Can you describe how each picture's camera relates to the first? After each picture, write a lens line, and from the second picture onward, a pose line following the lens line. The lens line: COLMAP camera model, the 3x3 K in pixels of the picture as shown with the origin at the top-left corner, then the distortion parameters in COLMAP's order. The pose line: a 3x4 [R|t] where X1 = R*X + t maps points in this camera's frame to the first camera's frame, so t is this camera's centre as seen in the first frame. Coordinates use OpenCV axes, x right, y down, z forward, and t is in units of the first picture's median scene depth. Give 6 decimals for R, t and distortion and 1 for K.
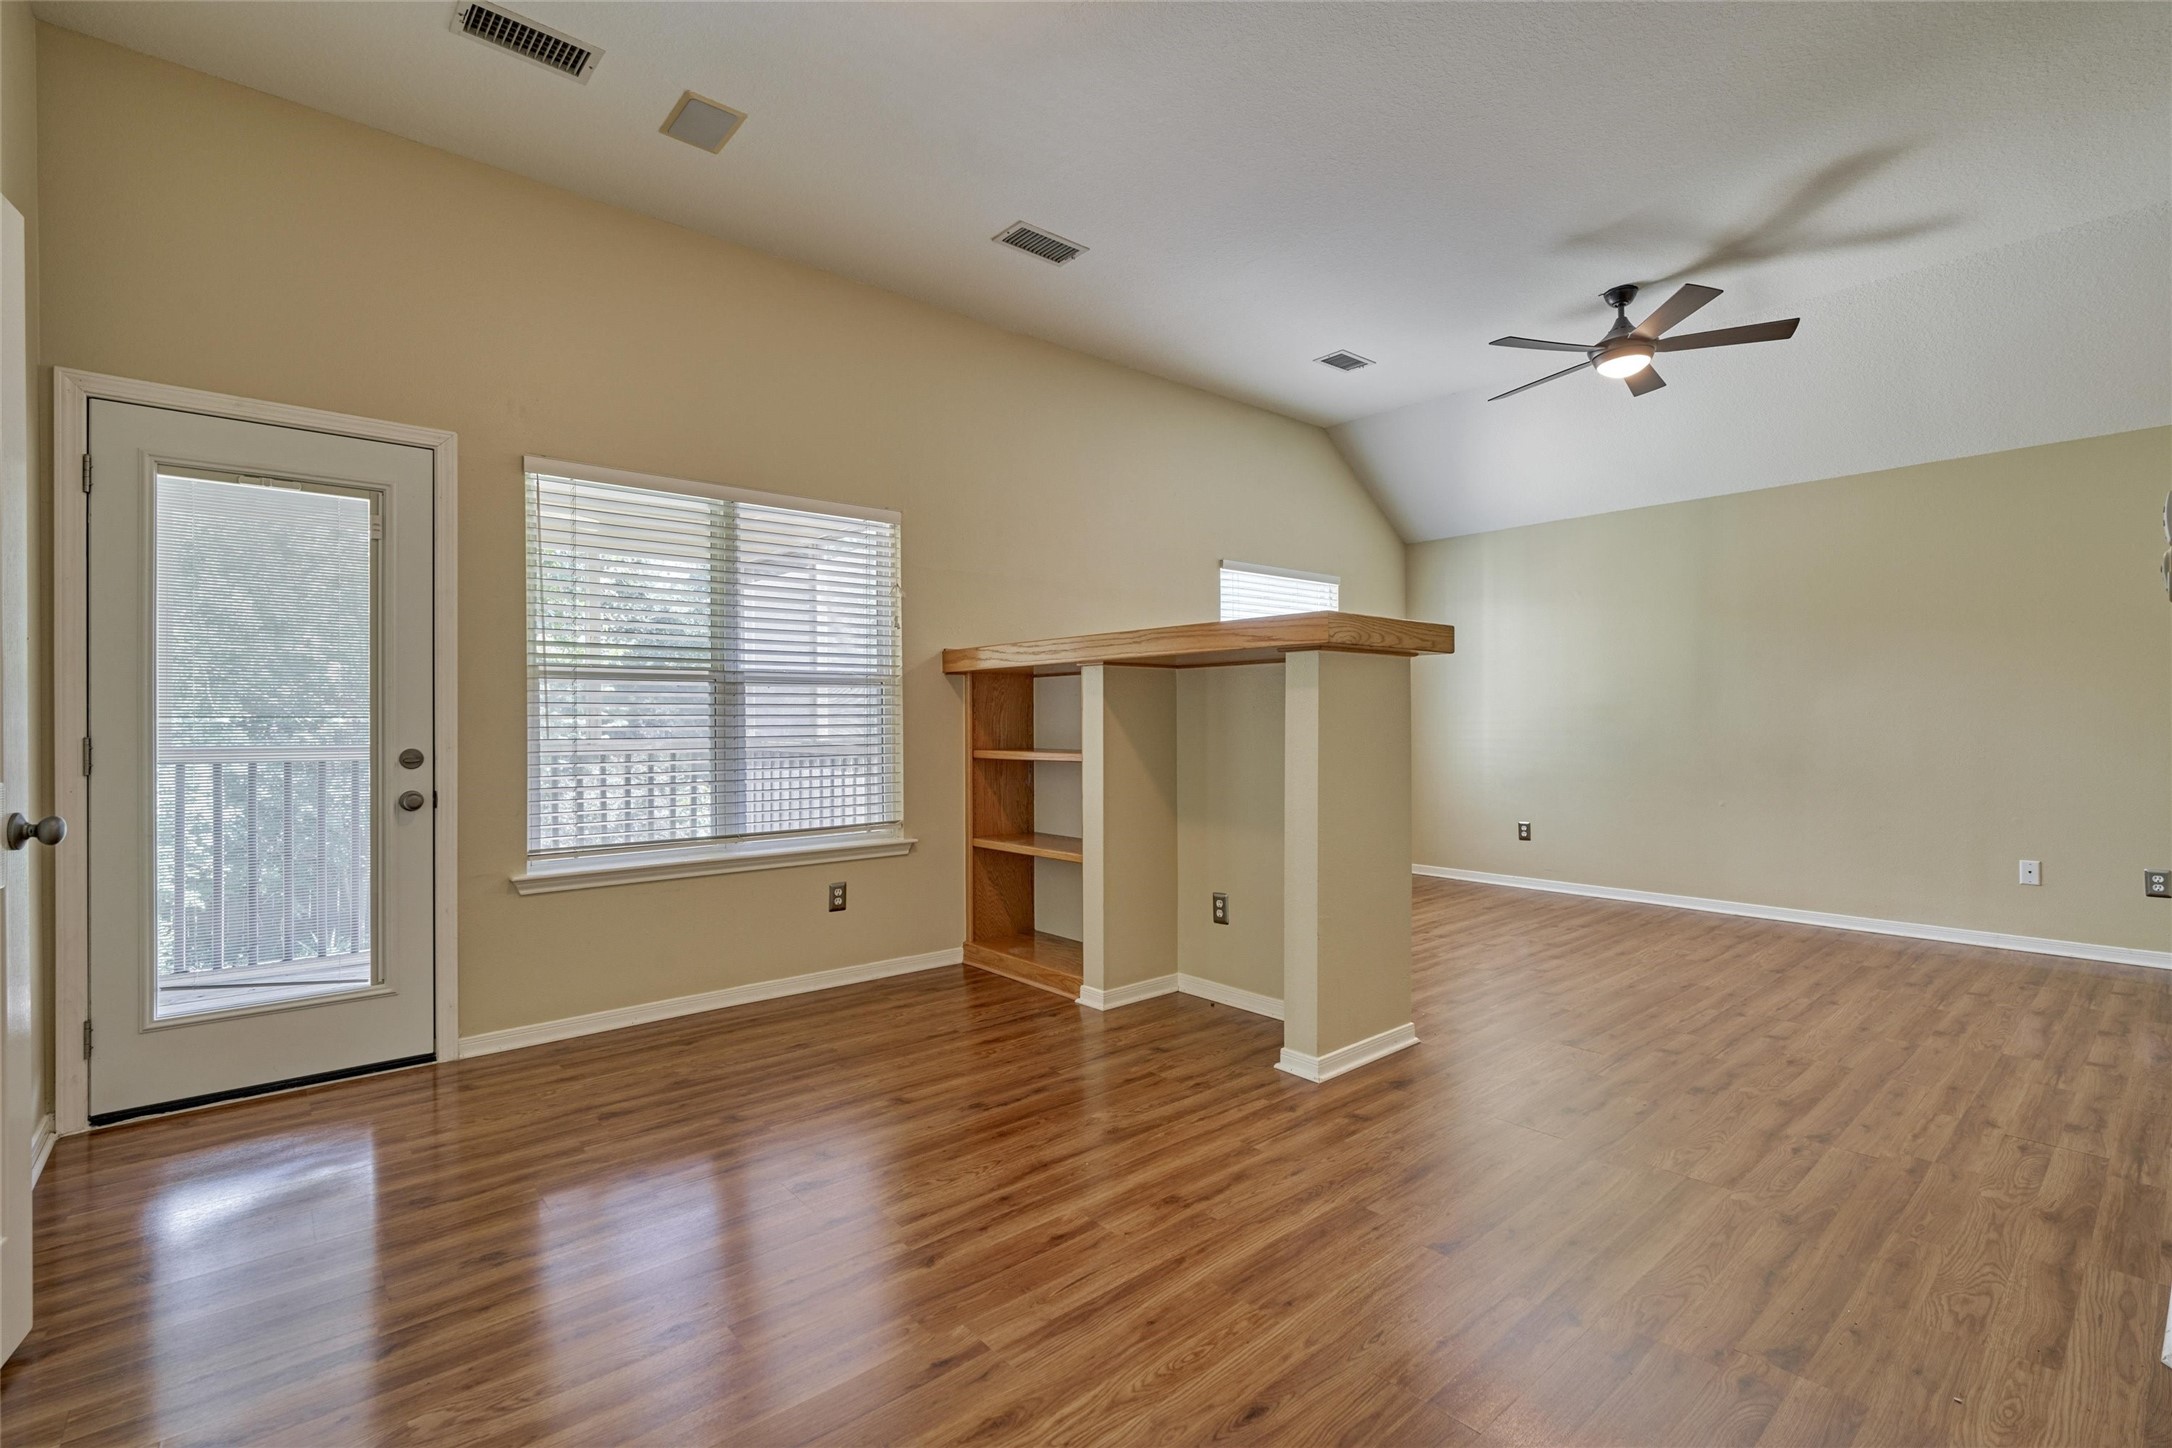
lens RADIAL K [[977.7, 0, 1091.1], [0, 977.7, 722.8], [0, 0, 1]] dist [-0.005168, 0.001407]
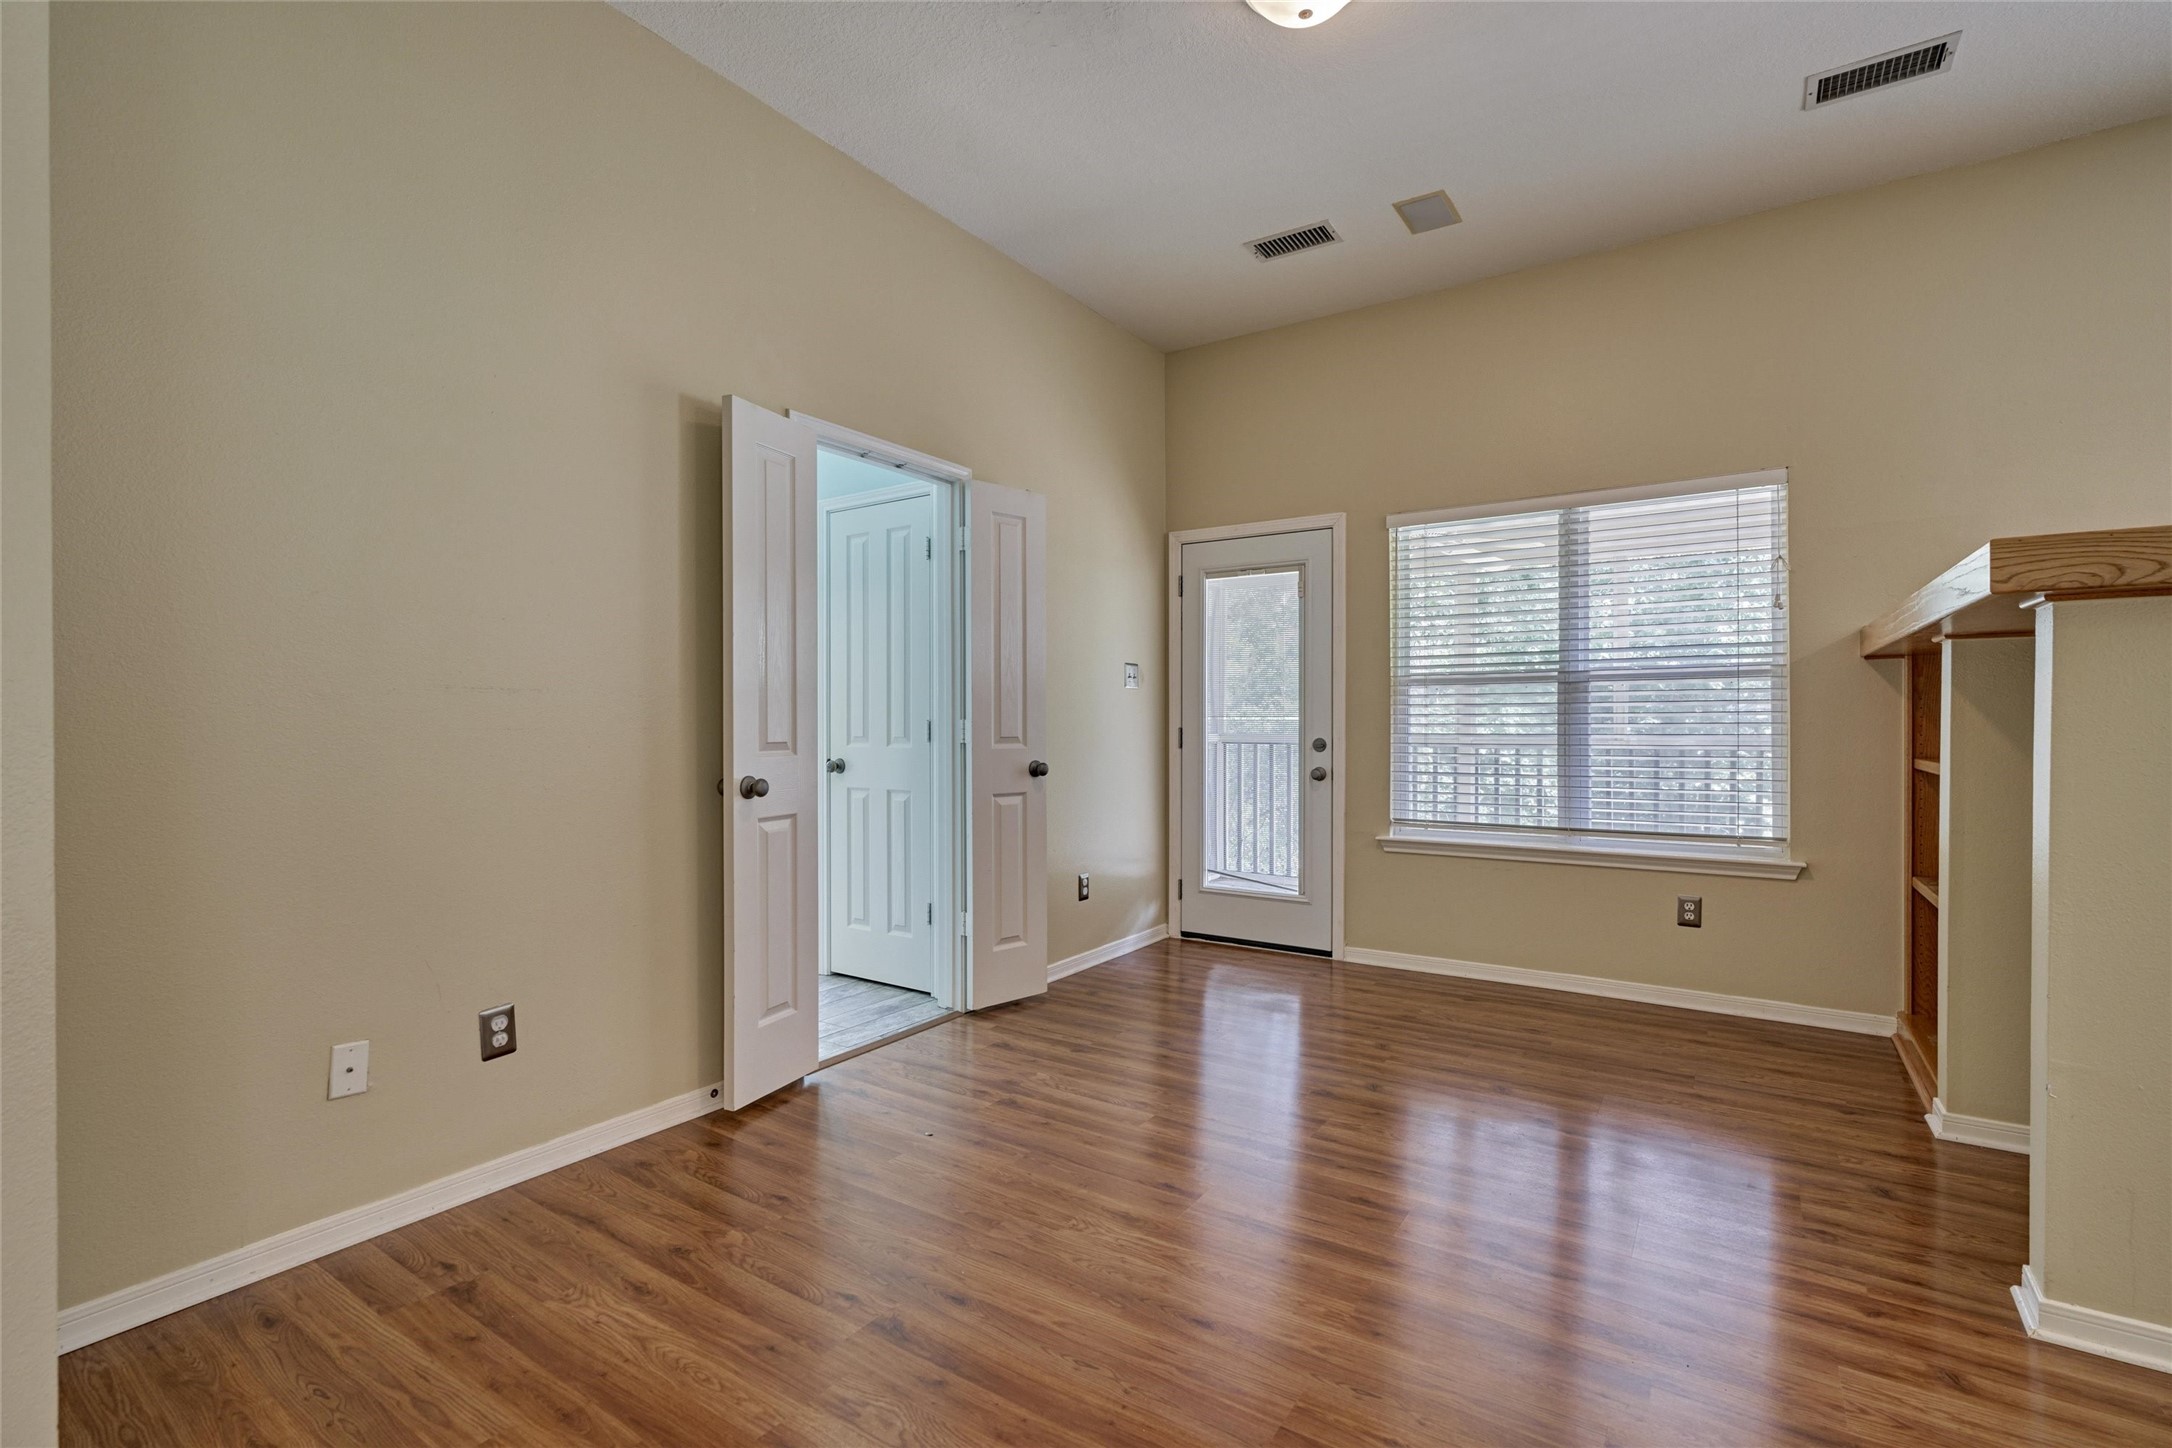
lens RADIAL K [[977.7, 0, 1091.1], [0, 977.7, 722.8], [0, 0, 1]] dist [-0.005168, 0.001407]
pose [[0.266177, 0.004912, -0.963912, 0.579694], [-0.001896, 0.999988, 0.004572, -0.001730], [0.963922, 0.000610, 0.266183, 0.268338]]
